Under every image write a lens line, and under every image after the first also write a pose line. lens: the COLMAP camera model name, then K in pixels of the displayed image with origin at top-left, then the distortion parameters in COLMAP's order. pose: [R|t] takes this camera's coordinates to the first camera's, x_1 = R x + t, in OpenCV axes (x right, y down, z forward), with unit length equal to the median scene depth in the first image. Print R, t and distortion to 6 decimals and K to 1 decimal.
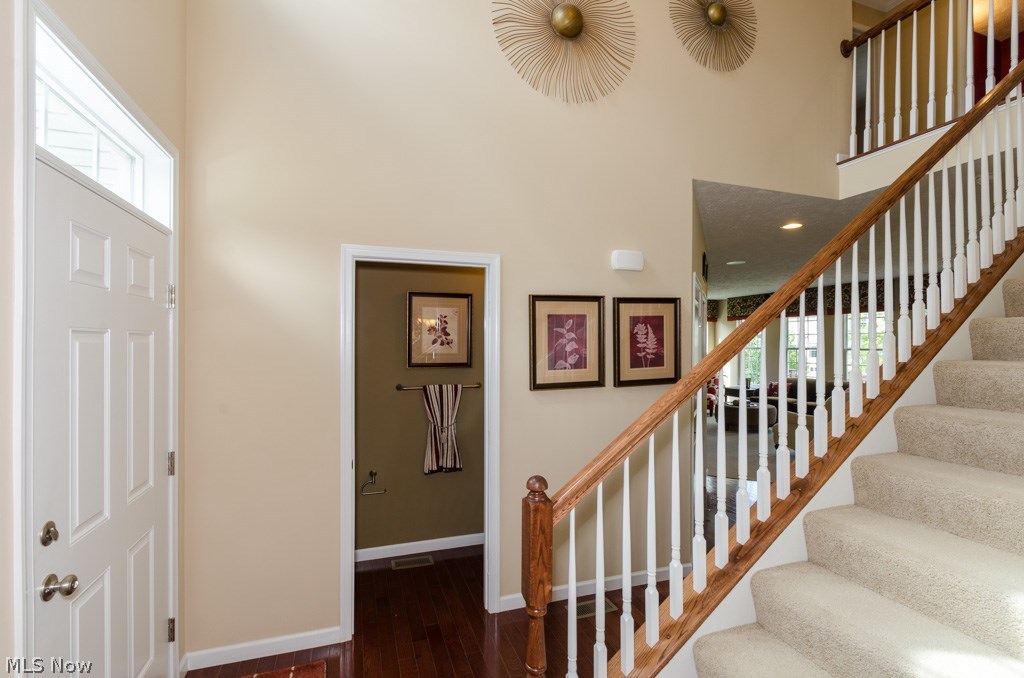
lens RADIAL K [[455.4, 0, 502.5], [0, 455.4, 339.4], [0, 0, 1]] dist [-0.003302, -0.001518]
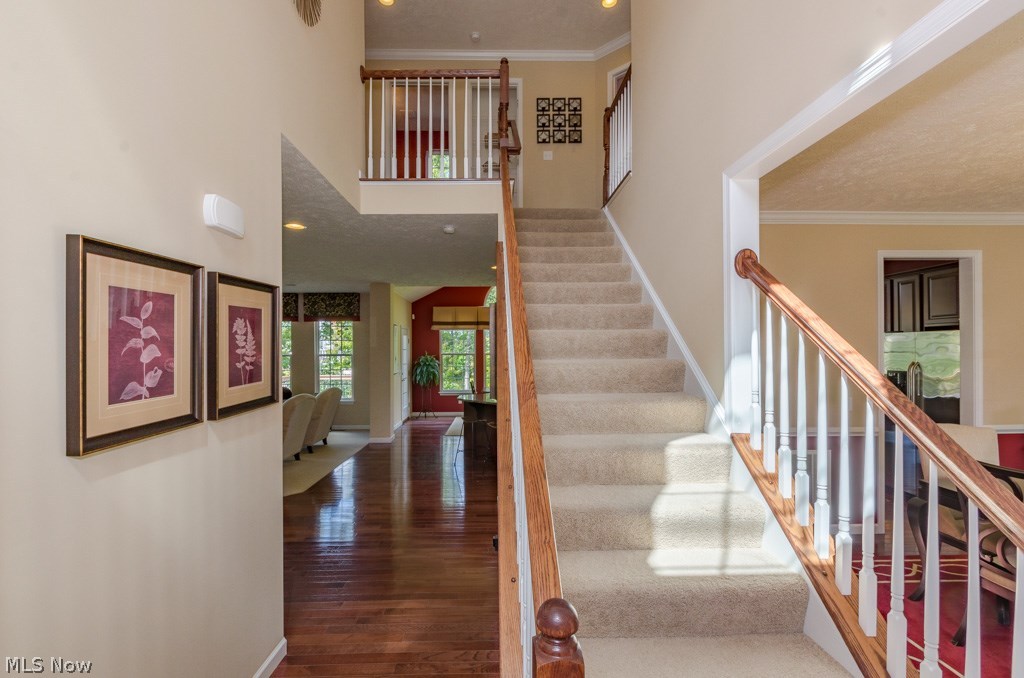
lens RADIAL K [[455.4, 0, 513.8], [0, 455.4, 345.6], [0, 0, 1]] dist [-0.003302, -0.001518]
pose [[0.290940, 0.007412, 0.956713, -0.211209], [-0.004103, 0.999970, -0.006500, 0.007471], [-0.956733, -0.002035, 0.290961, 0.439271]]
